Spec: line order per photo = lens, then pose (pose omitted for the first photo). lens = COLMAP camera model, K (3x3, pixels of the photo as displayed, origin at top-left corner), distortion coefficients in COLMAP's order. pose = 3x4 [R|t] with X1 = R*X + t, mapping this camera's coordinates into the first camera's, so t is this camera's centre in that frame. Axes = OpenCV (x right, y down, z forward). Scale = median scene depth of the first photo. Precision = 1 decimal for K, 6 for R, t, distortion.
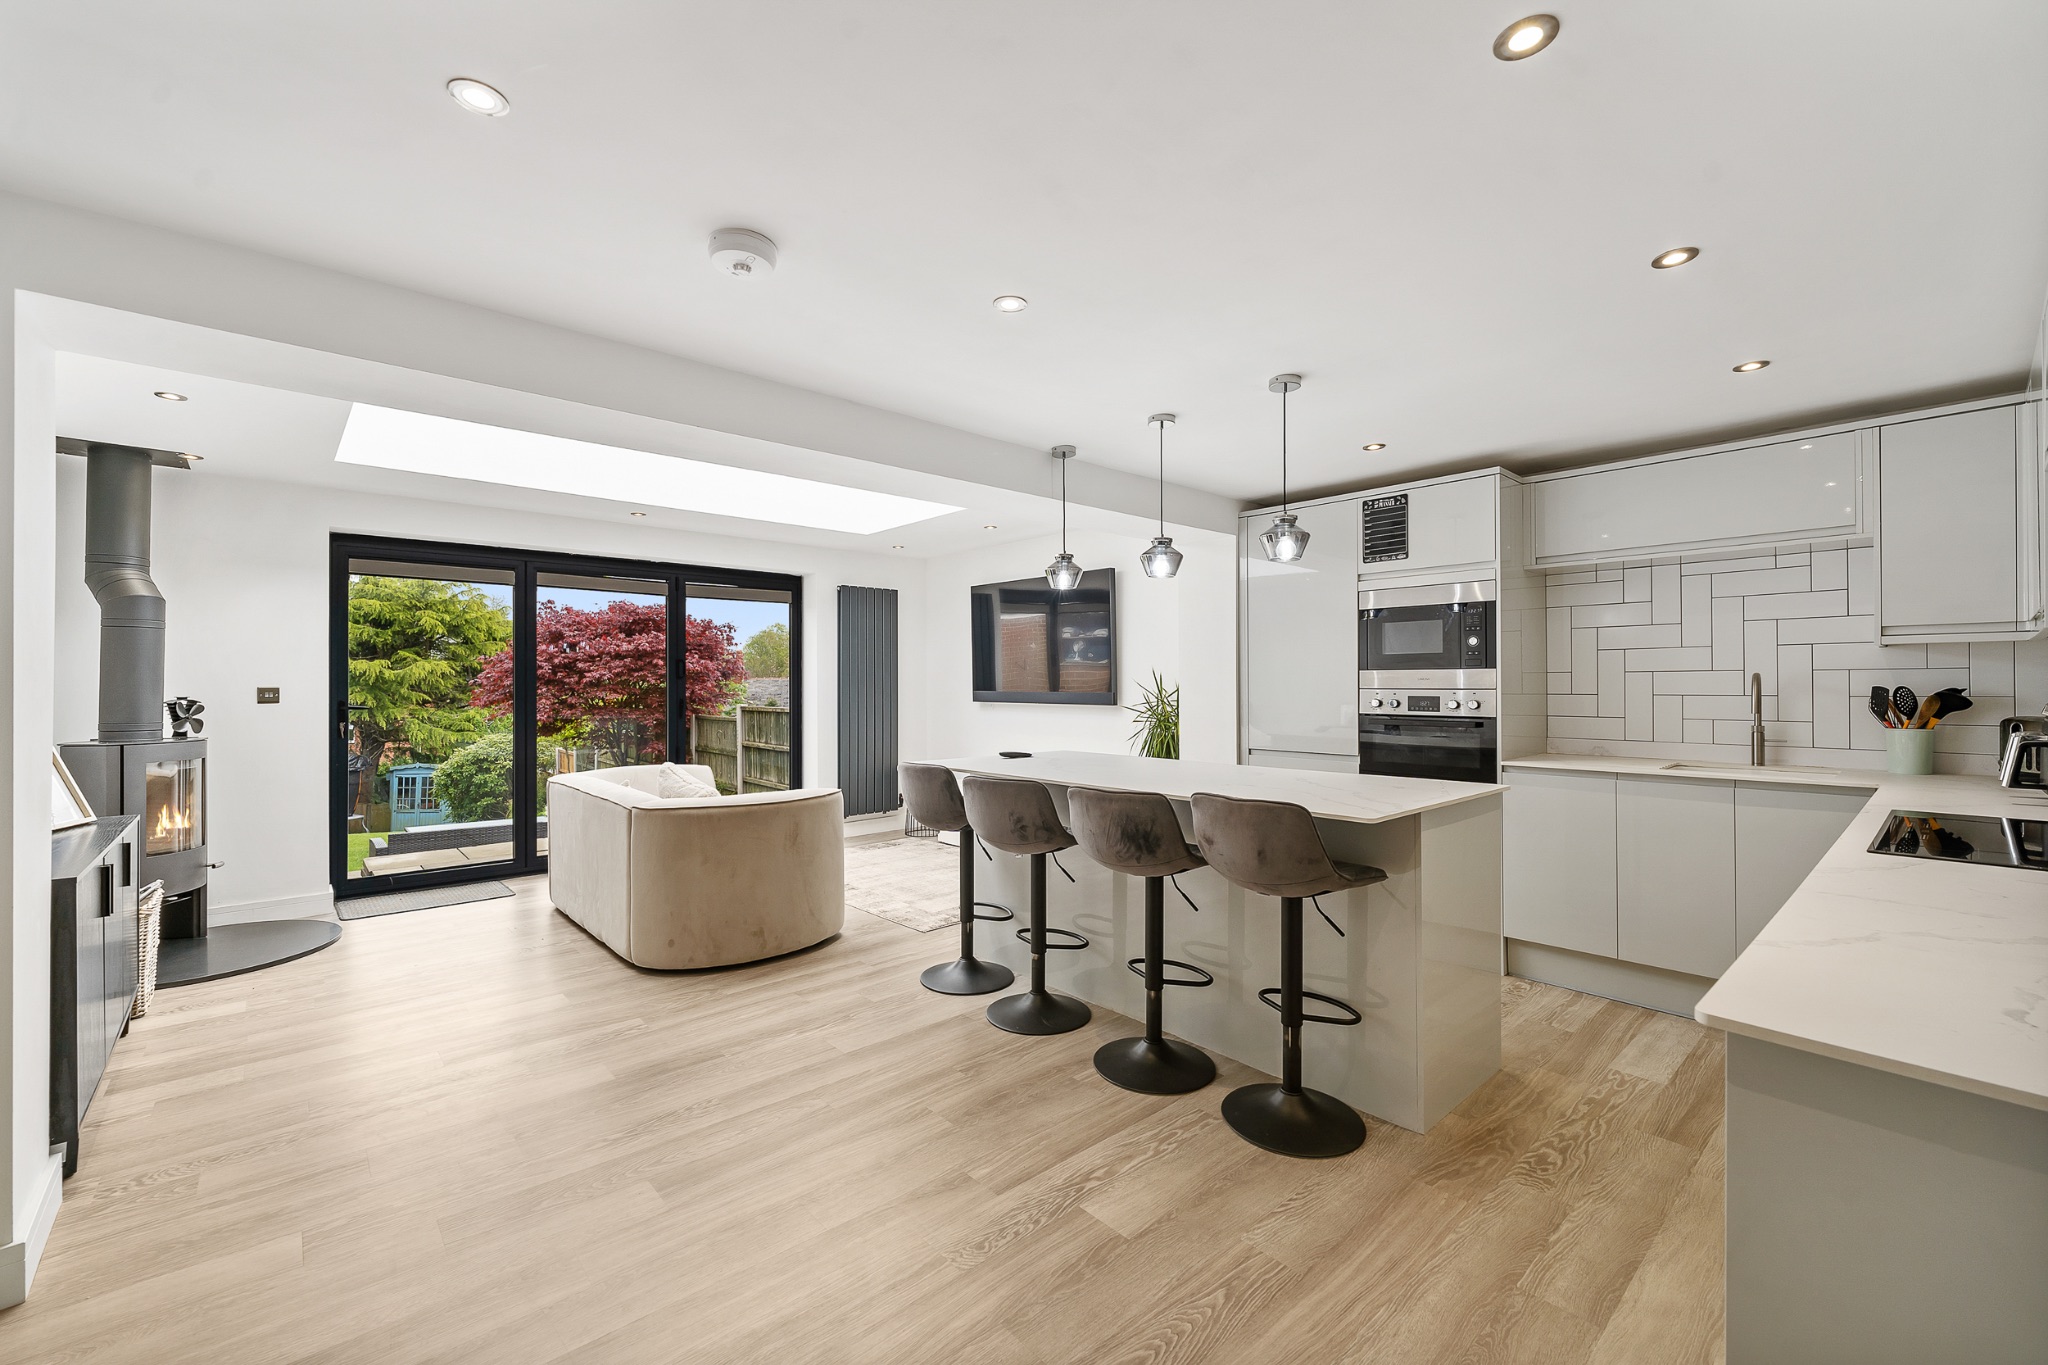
lens RADIAL K [[839.7, 0, 1019.6], [0, 839.7, 679.5], [0, 0, 1]] dist [-0.000696, -0.000423]
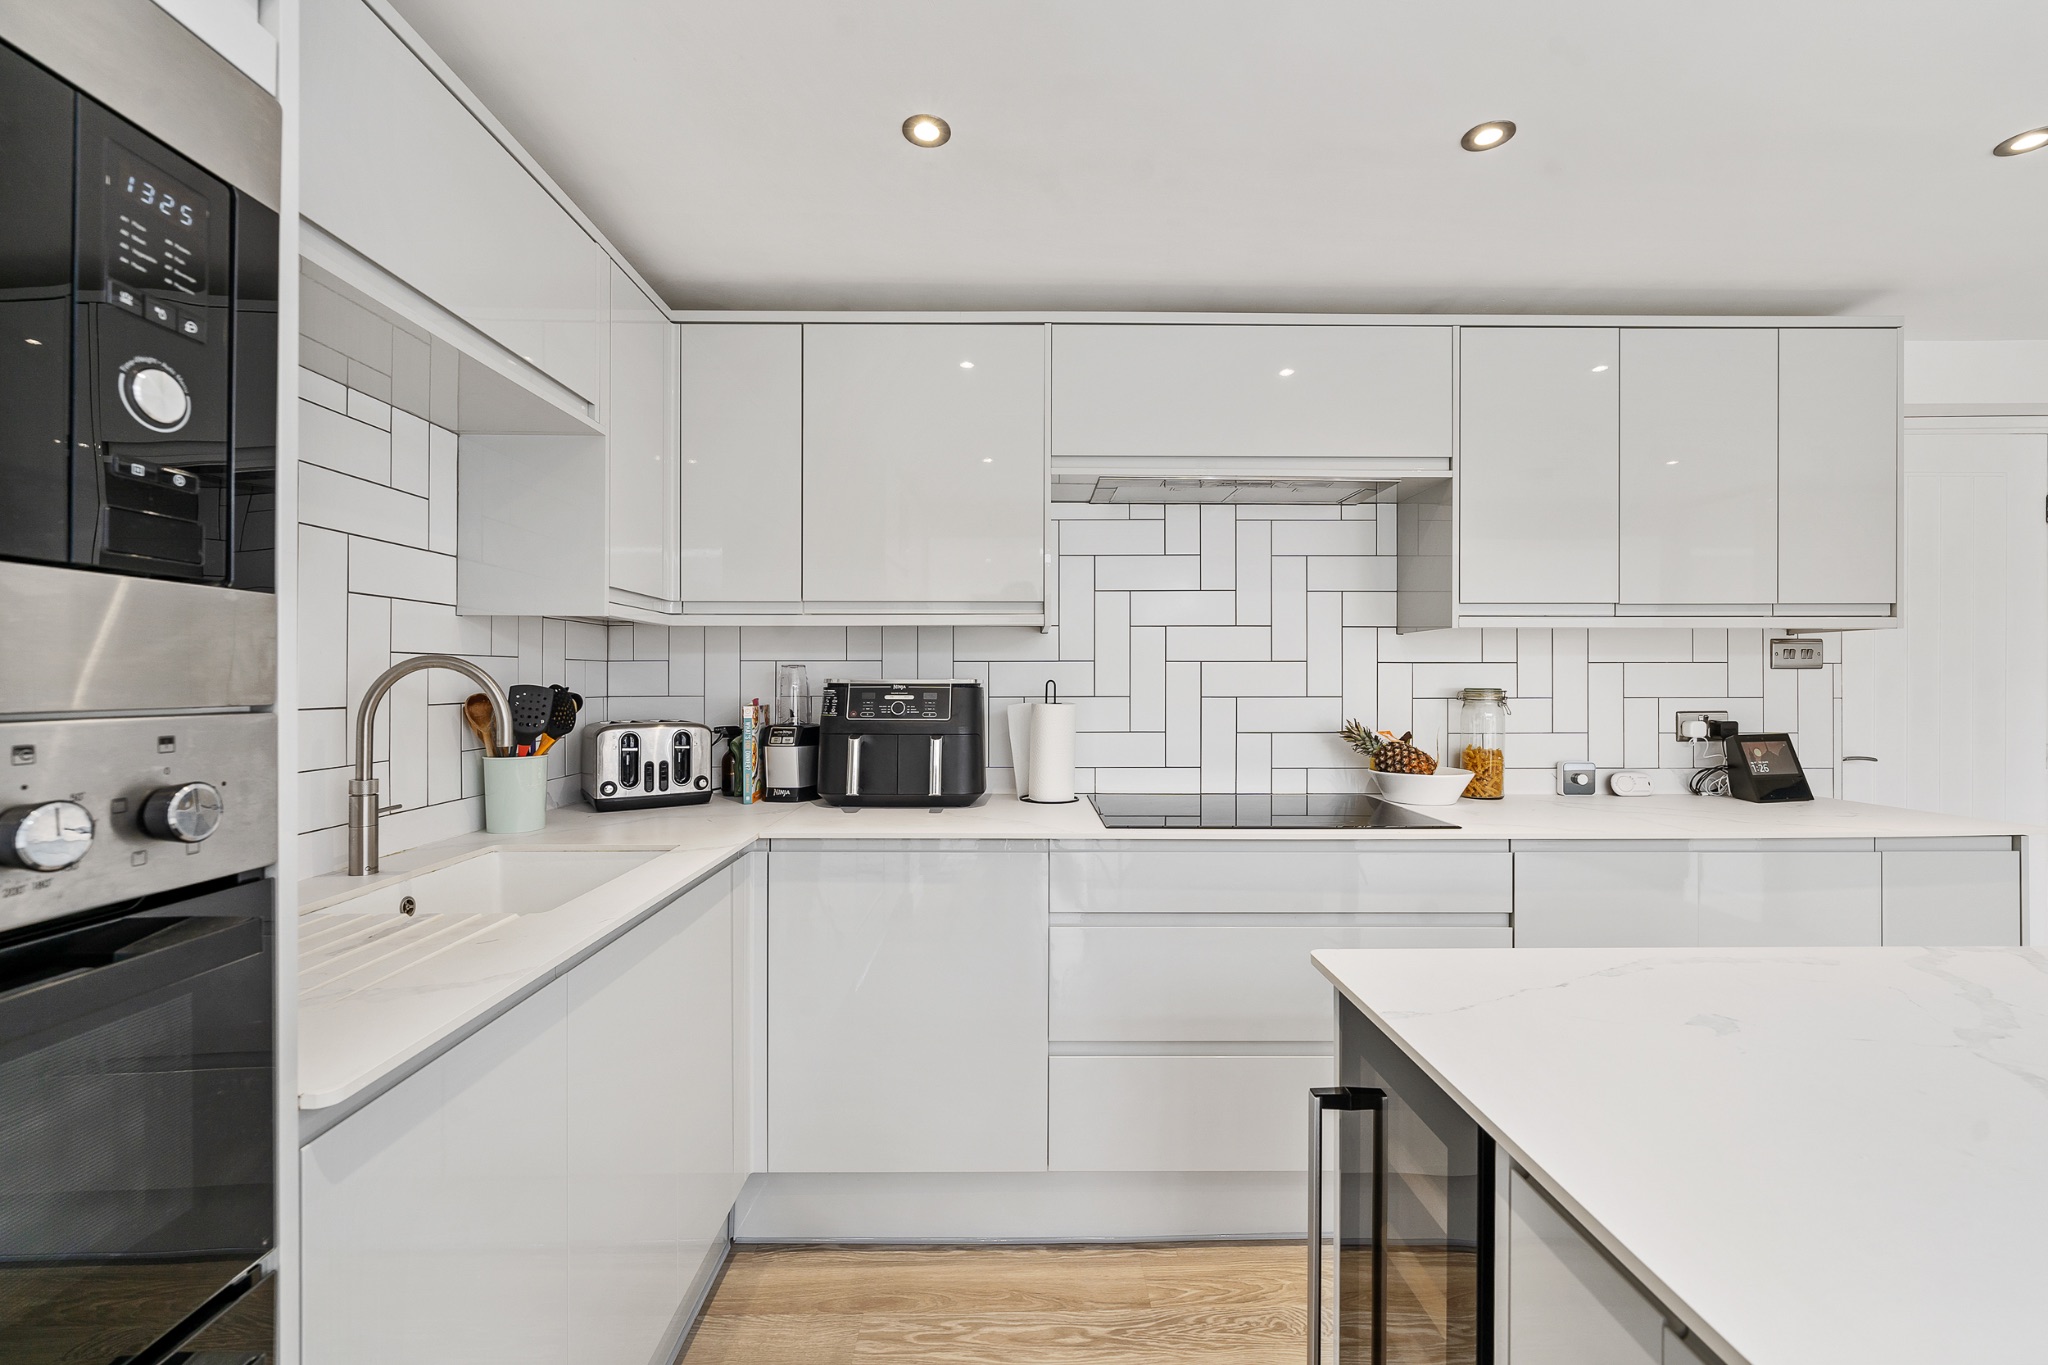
lens RADIAL K [[839.7, 0, 1020.4], [0, 839.7, 683.7], [0, 0, 1]] dist [-0.000696, -0.000423]
pose [[-0.754767, 0.000785, 0.655992, 0.303407], [-0.001369, 0.999995, -0.002772, 0.006320], [-0.655991, -0.002990, -0.754763, 0.952232]]
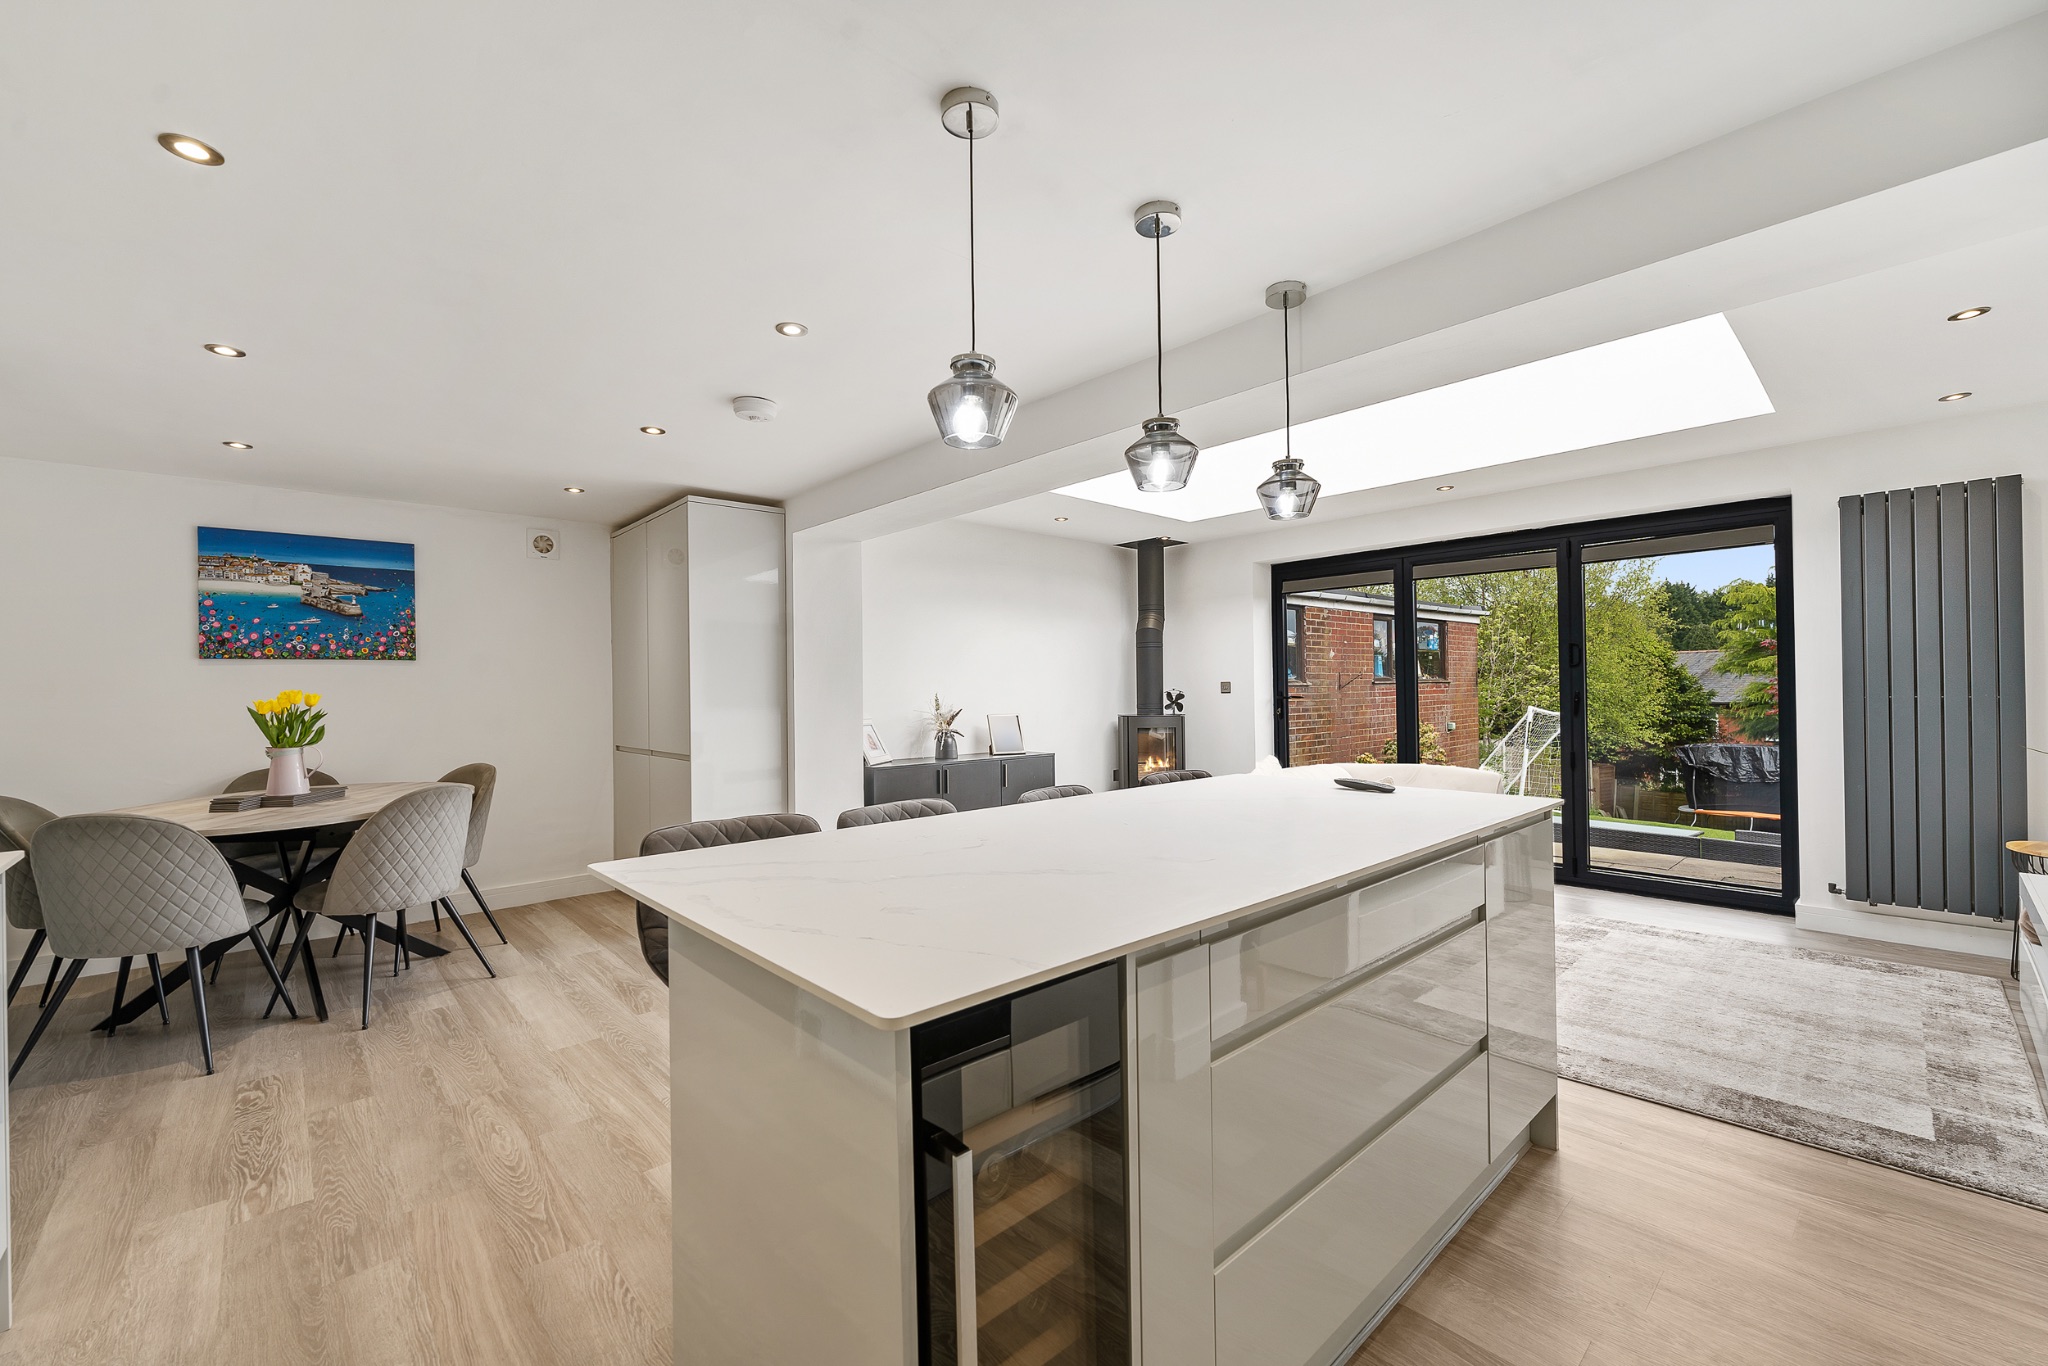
lens RADIAL K [[839.7, 0, 1022.0], [0, 839.7, 683.1], [0, 0, 1]] dist [-0.000696, -0.000423]
pose [[0.006046, -0.005249, -0.999968, 0.608340], [0.019744, 0.999792, -0.005129, 0.012676], [0.999787, -0.019712, 0.006148, 0.729469]]
